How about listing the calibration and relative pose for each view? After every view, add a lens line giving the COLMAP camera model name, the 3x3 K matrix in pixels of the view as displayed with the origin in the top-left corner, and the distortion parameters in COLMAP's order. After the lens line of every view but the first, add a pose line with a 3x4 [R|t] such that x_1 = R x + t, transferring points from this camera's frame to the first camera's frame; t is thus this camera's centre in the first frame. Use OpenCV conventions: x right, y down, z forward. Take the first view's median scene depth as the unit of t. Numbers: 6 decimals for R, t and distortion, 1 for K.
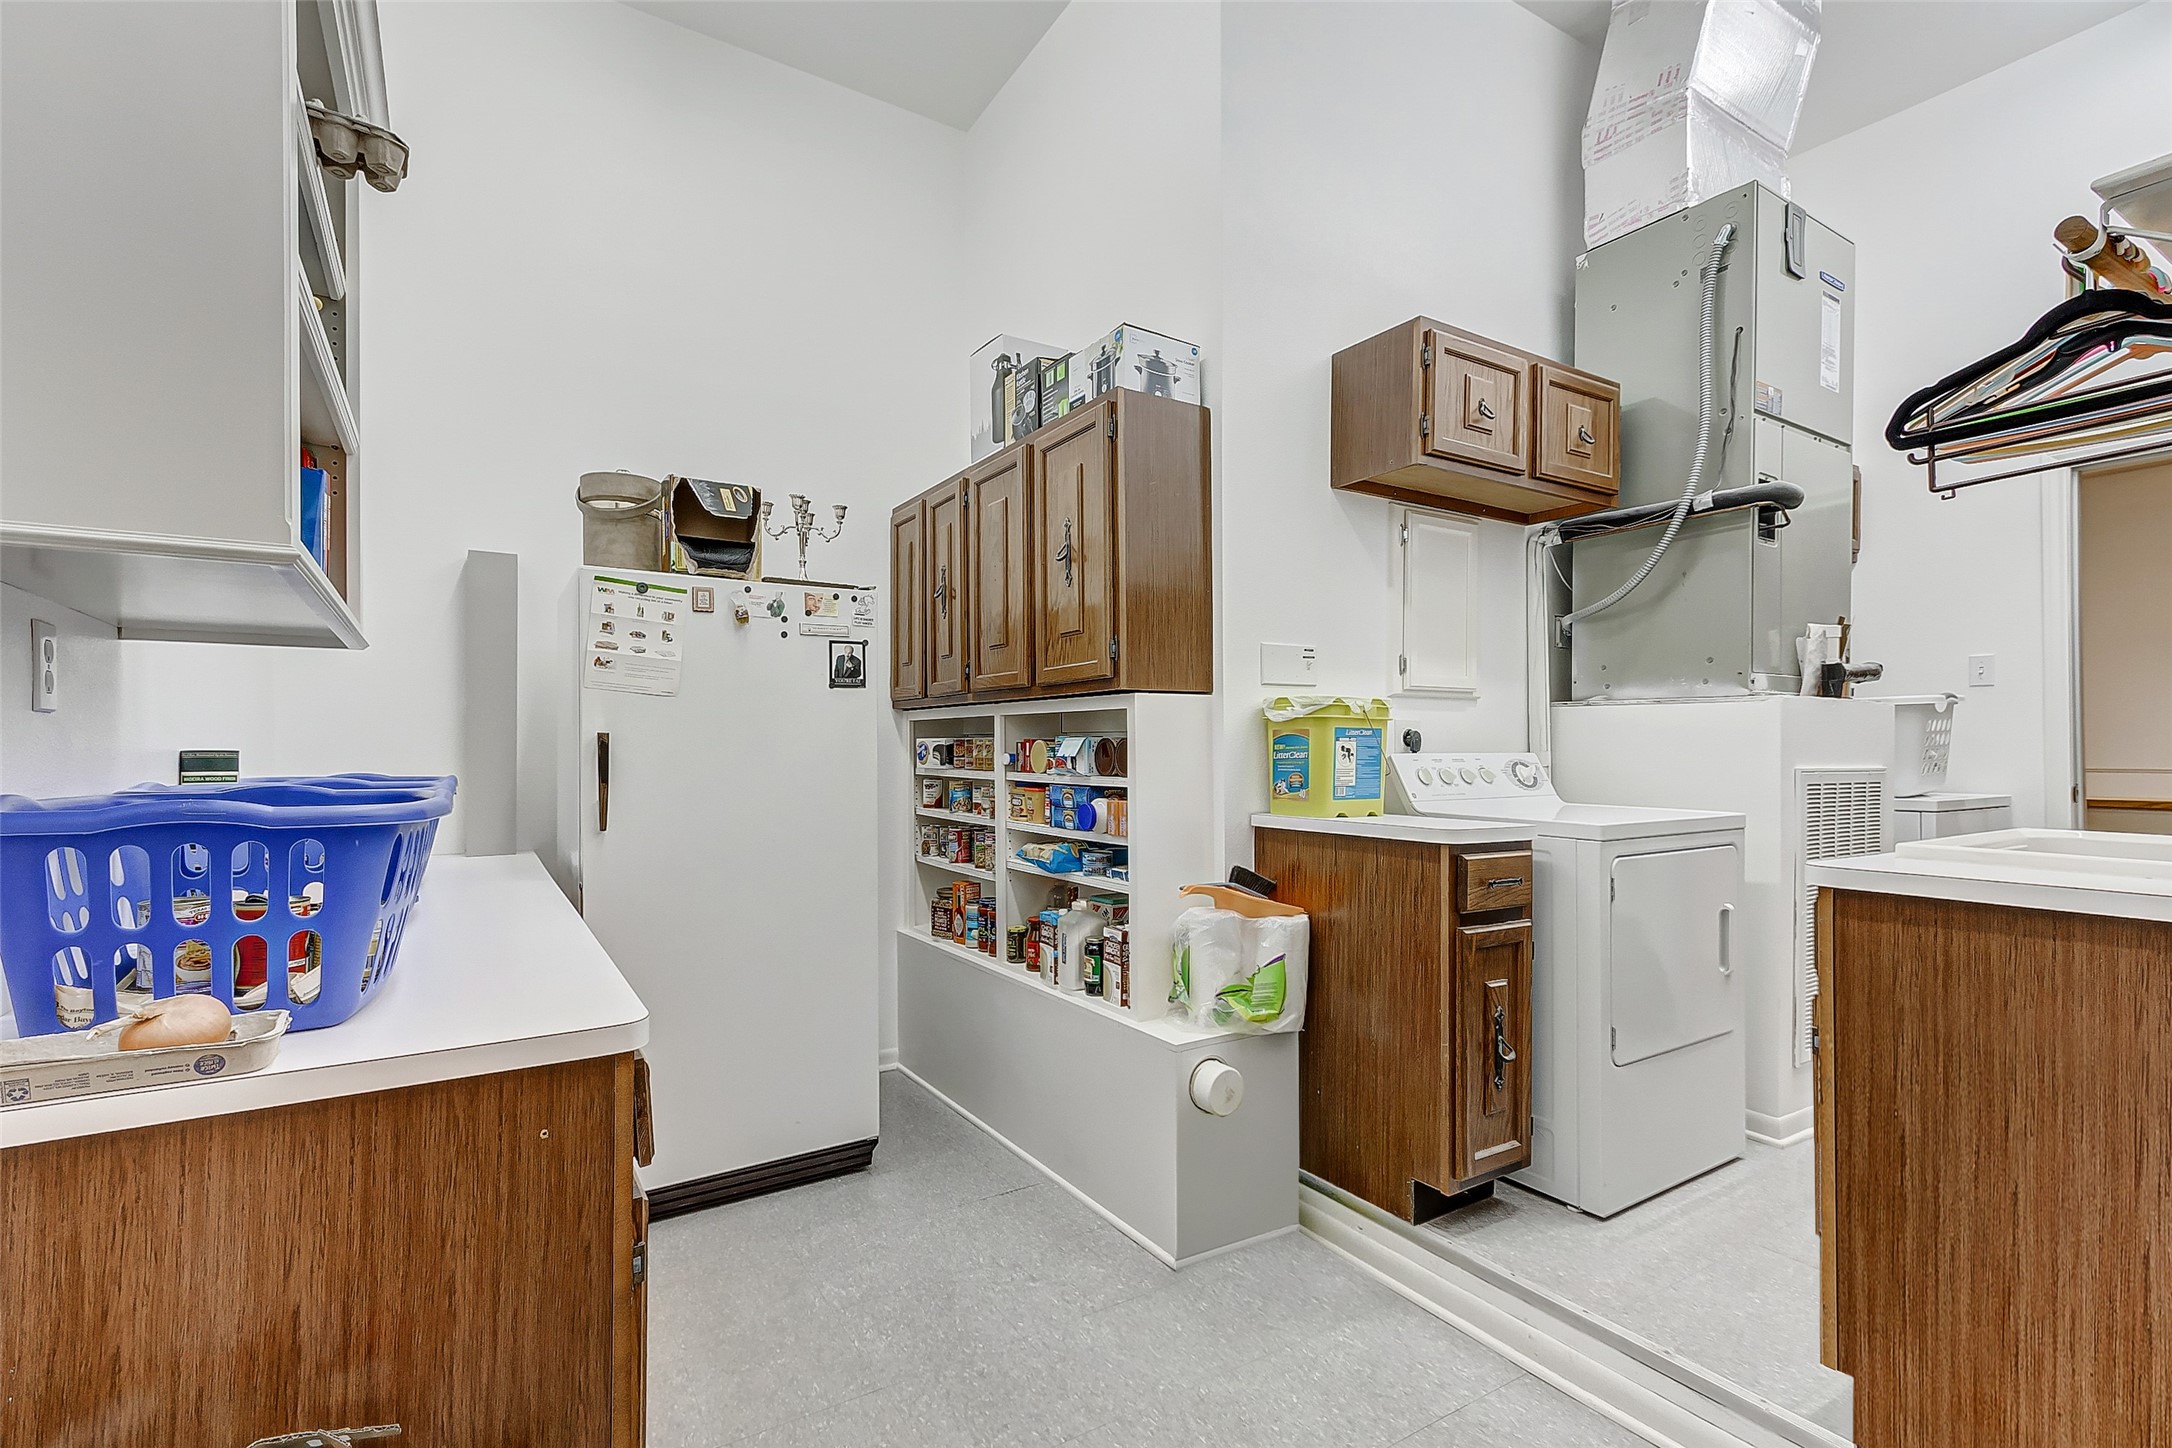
lens RADIAL K [[1000.4, 0, 1096.4], [0, 1000.4, 730.8], [0, 0, 1]] dist [0.018116, -0.001646]
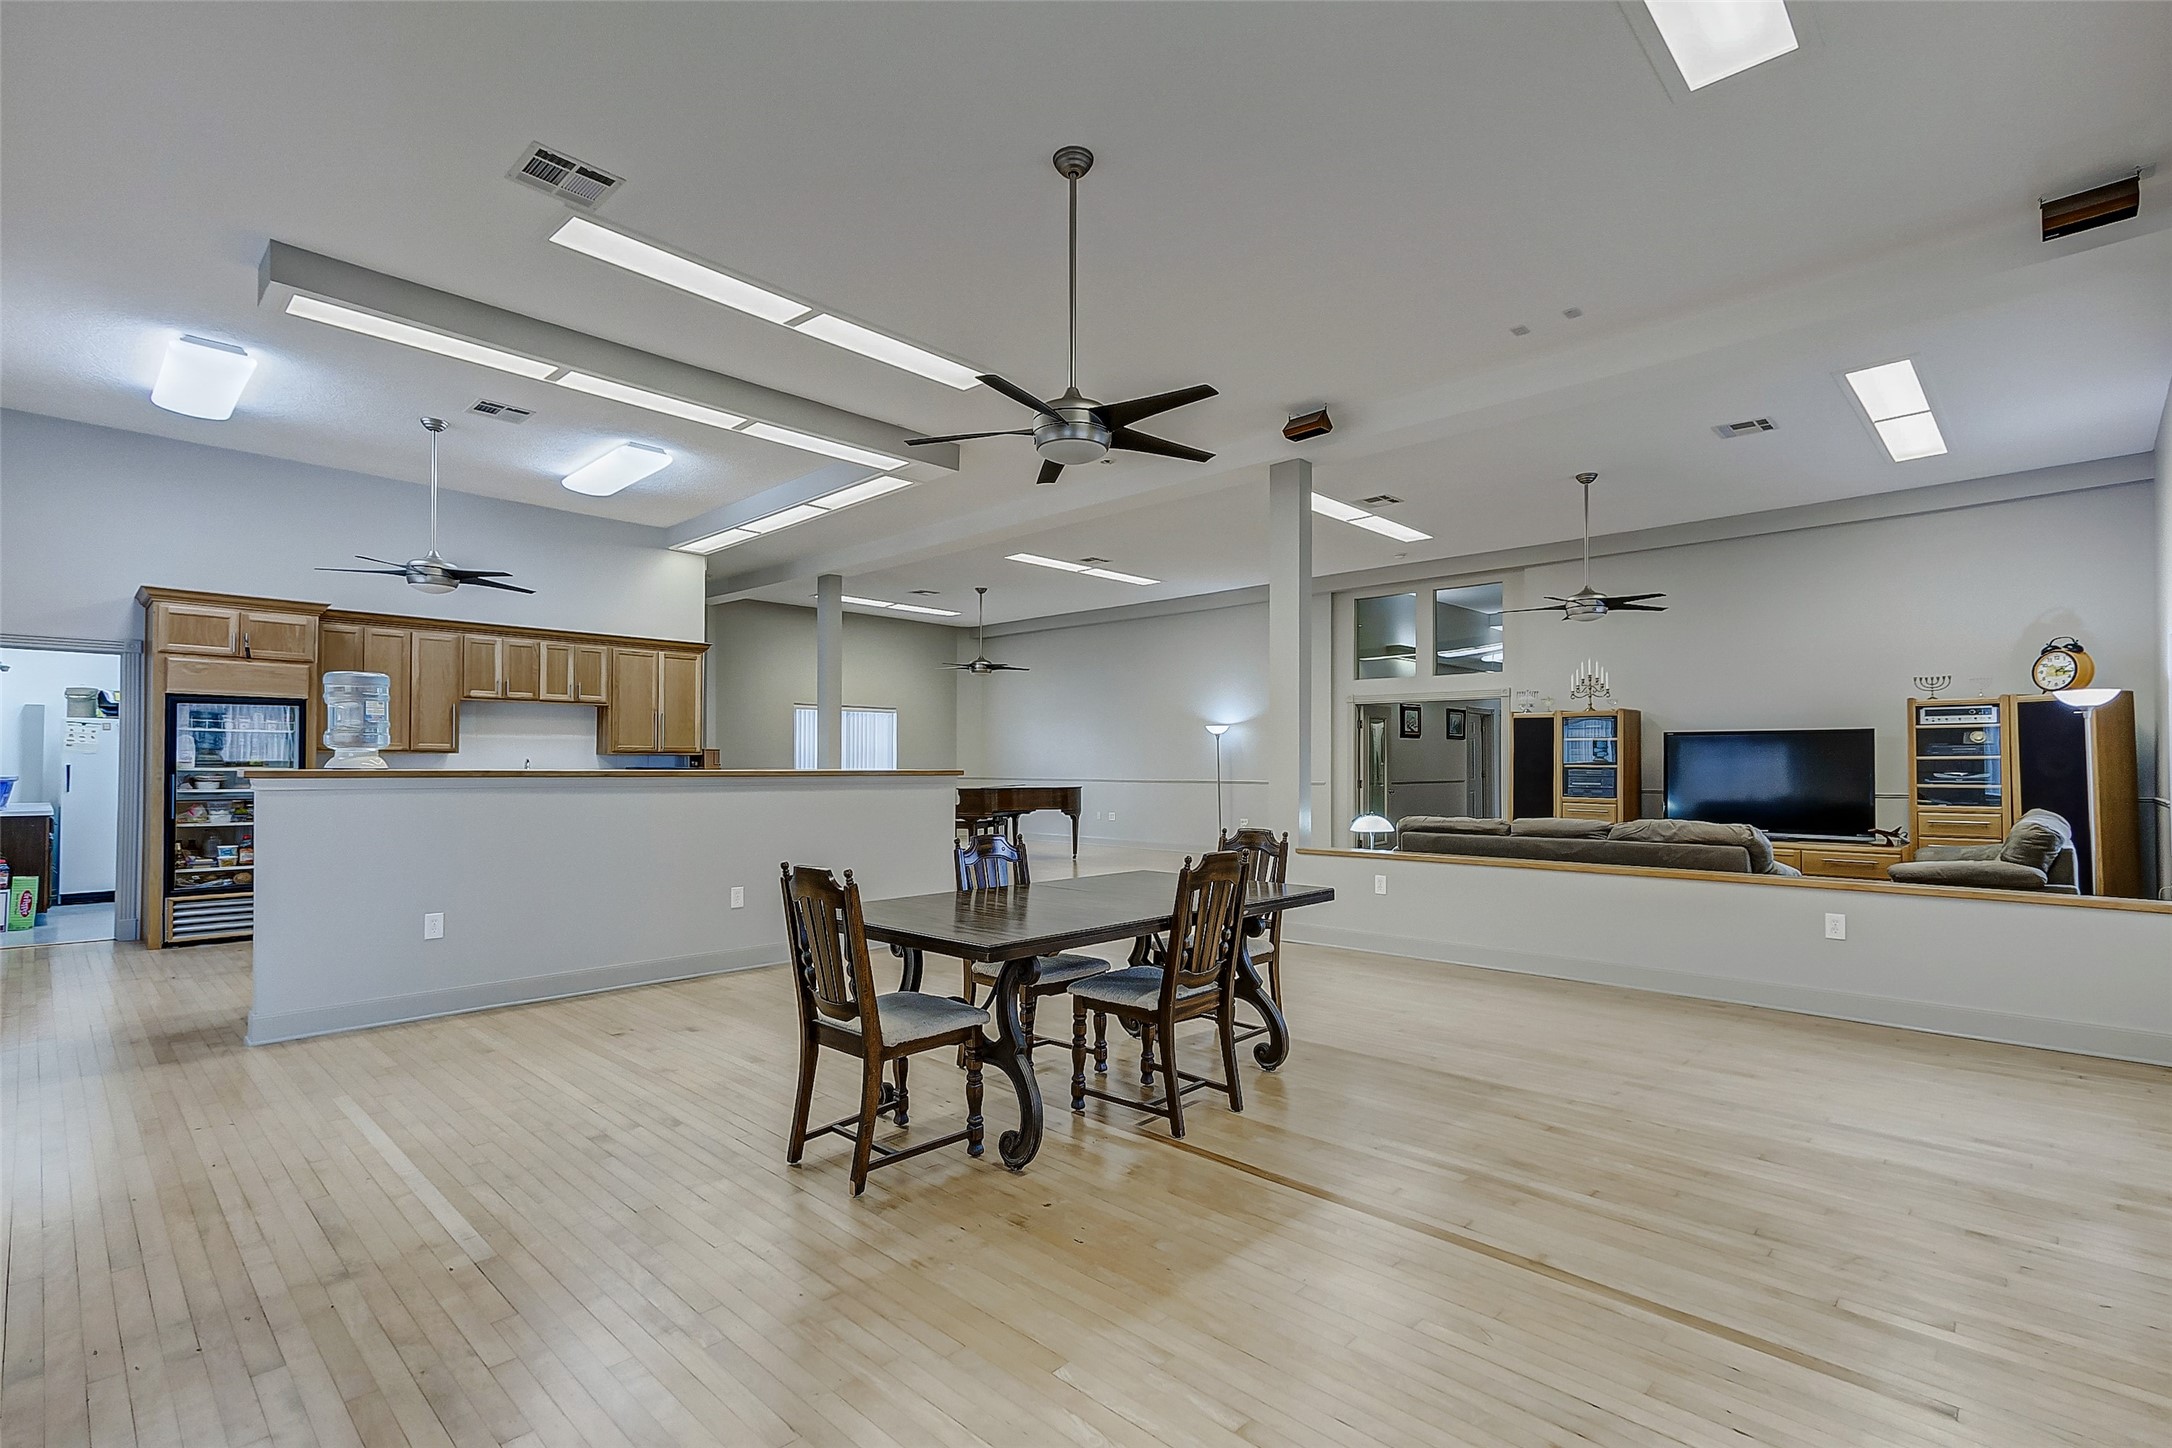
lens RADIAL K [[1000.4, 0, 1122.2], [0, 1000.4, 710.7], [0, 0, 1]] dist [0.018116, -0.001646]
pose [[0.967932, 0.004896, 0.251164, 2.129522], [0.004369, 0.999331, -0.036318, -0.038866], [-0.251173, 0.036250, 0.967263, -3.299587]]
